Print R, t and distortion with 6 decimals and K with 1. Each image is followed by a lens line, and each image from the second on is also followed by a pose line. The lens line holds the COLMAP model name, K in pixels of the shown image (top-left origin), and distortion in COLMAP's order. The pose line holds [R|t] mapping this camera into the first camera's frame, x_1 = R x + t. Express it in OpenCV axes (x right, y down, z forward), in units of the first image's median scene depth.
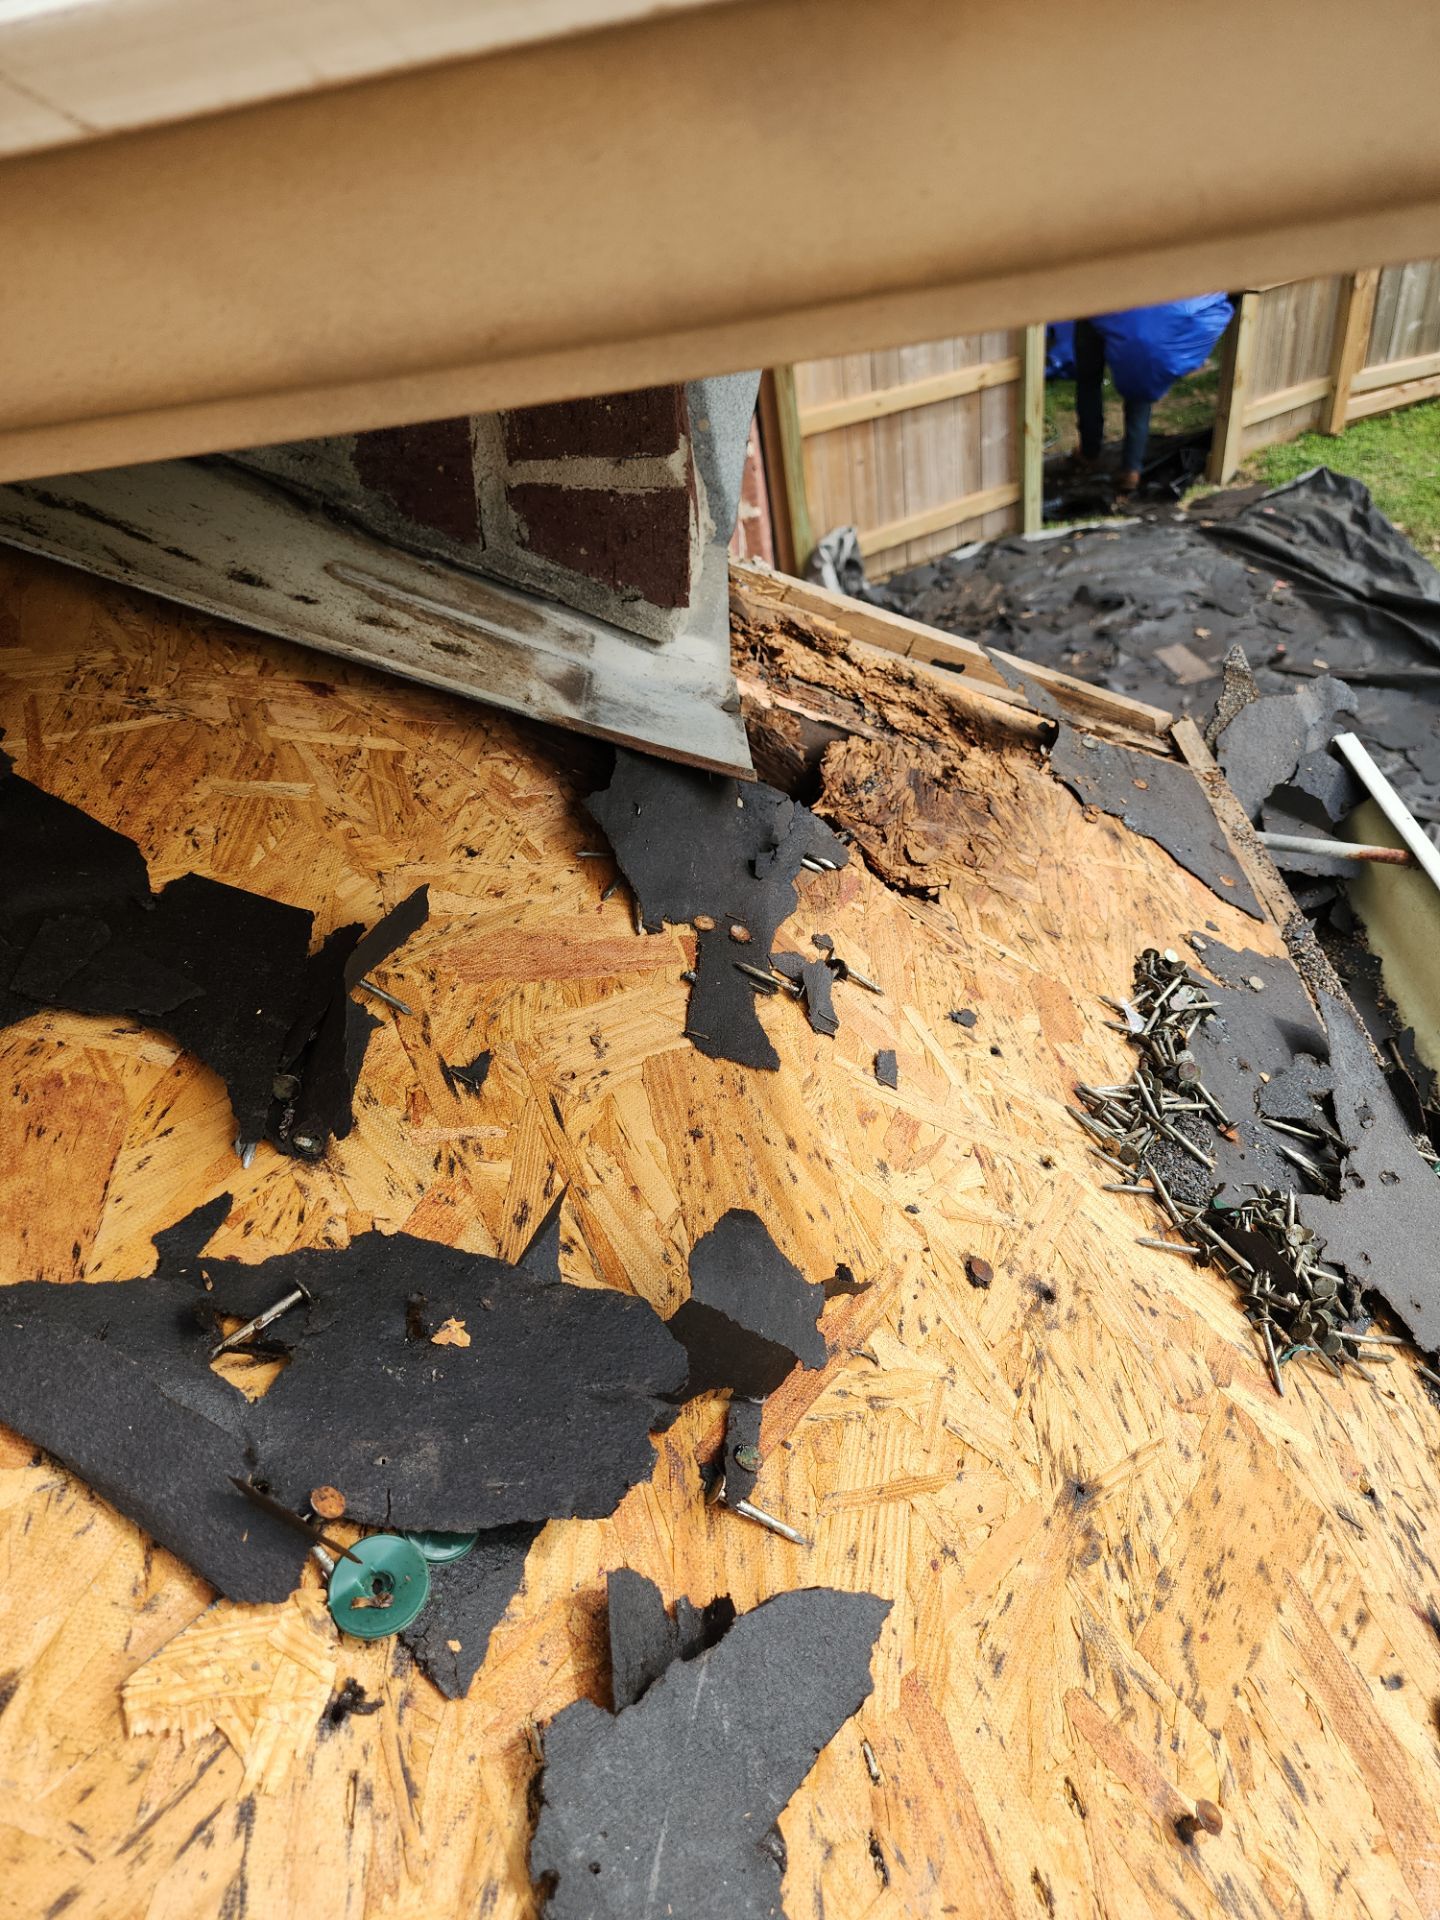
lens RADIAL K [[1306.1, 0, 735.5], [0, 1306.1, 948.9], [0, 0, 1]] dist [0.079388, -0.076164]
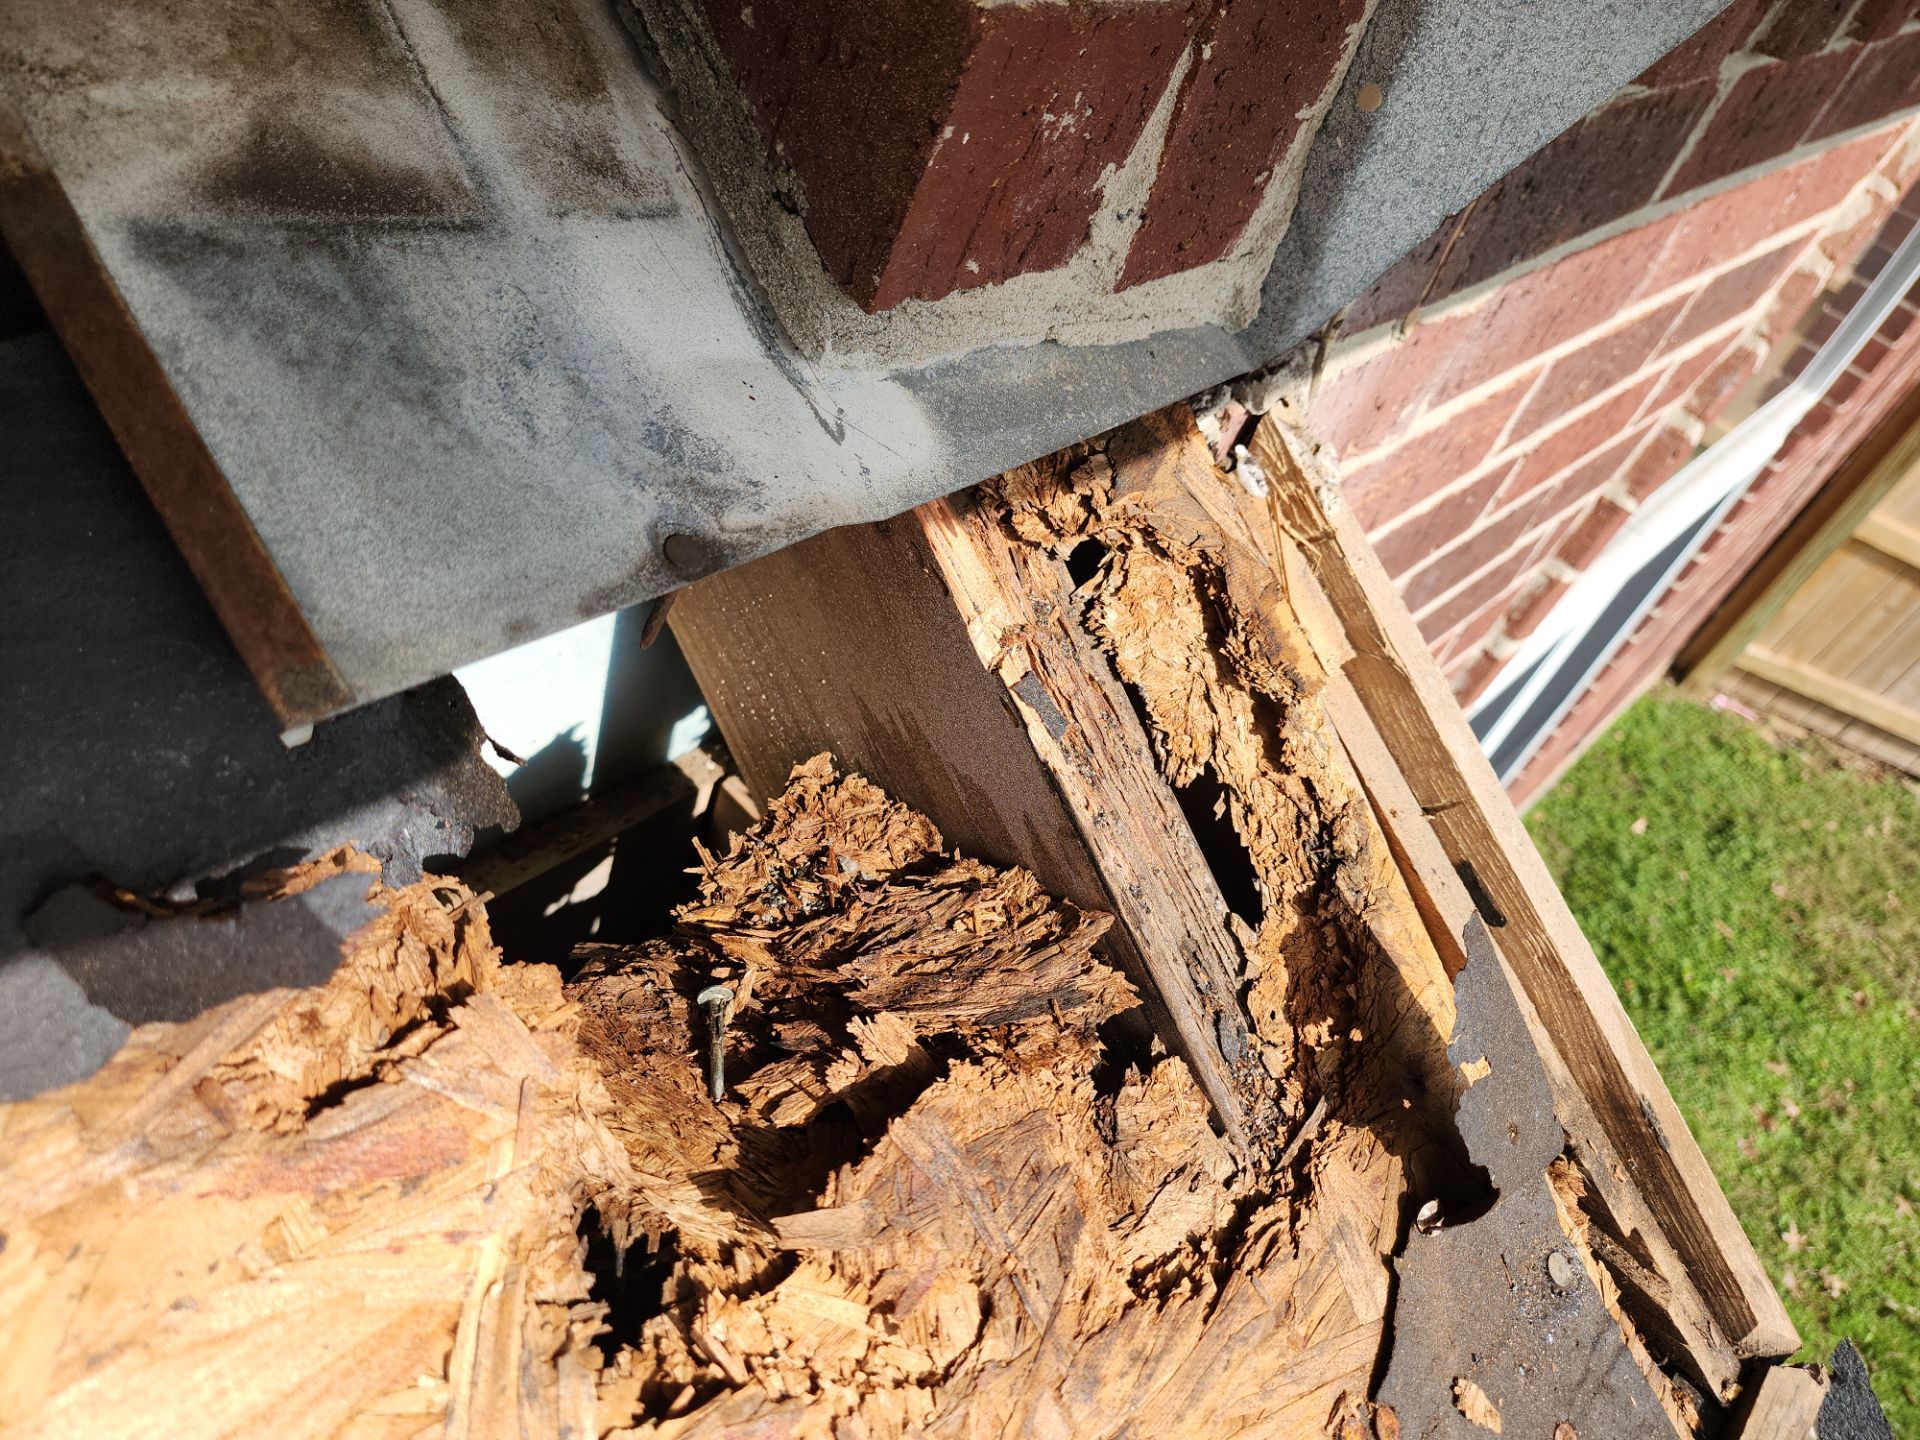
lens RADIAL K [[1306.1, 0, 899.4], [0, 1306.1, 715.3], [0, 0, 1]] dist [0.079388, -0.076164]
pose [[0.628955, 0.718163, -0.297755, 0.143301], [-0.713679, 0.685249, 0.145248, -0.200860], [0.308347, 0.121147, 0.943528, 0.540490]]
